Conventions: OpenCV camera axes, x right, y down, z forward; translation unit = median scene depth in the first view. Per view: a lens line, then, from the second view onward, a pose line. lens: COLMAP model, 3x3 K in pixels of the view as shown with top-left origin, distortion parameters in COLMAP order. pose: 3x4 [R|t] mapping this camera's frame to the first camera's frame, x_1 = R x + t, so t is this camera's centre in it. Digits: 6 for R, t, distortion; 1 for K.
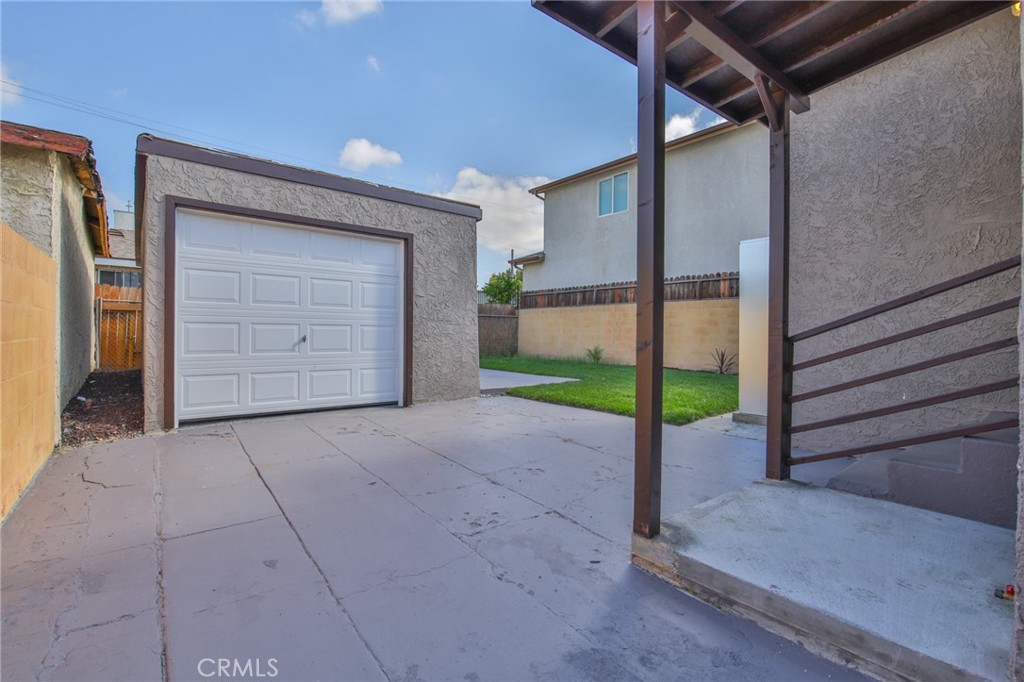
lens RADIAL K [[466.0, 0, 514.2], [0, 466.0, 335.0], [0, 0, 1]] dist [0.001468, -0.010843]
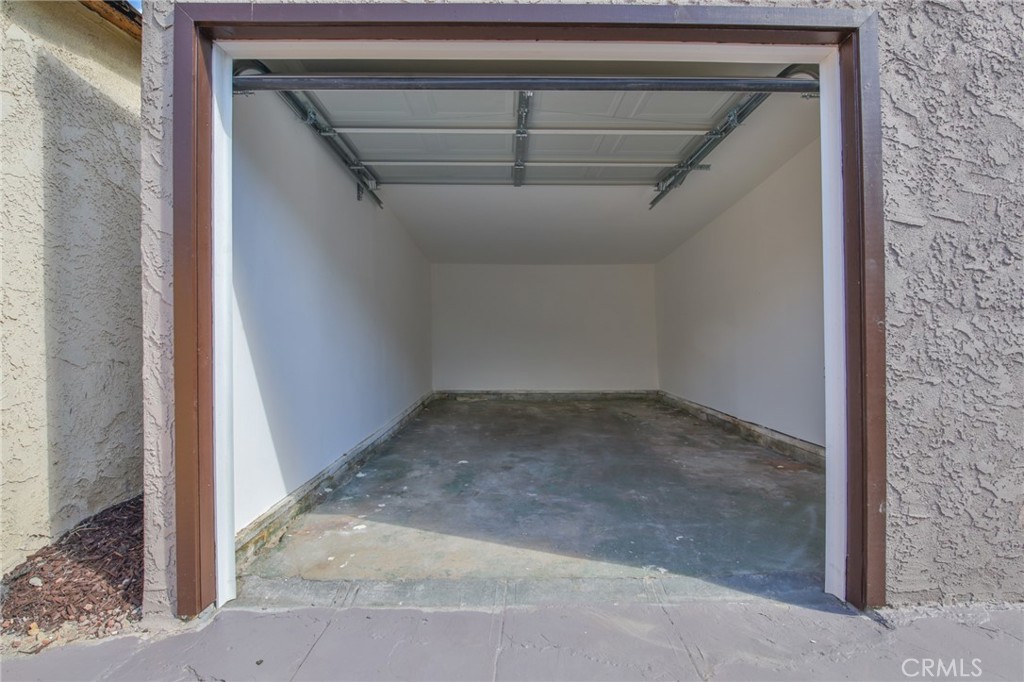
lens RADIAL K [[466.0, 0, 514.2], [0, 466.0, 335.0], [0, 0, 1]] dist [0.001468, -0.010843]
pose [[0.778277, -0.015230, -0.627736, -0.213677], [0.009408, 0.999876, -0.012594, -0.014722], [0.627850, 0.003895, 0.778325, 0.633267]]
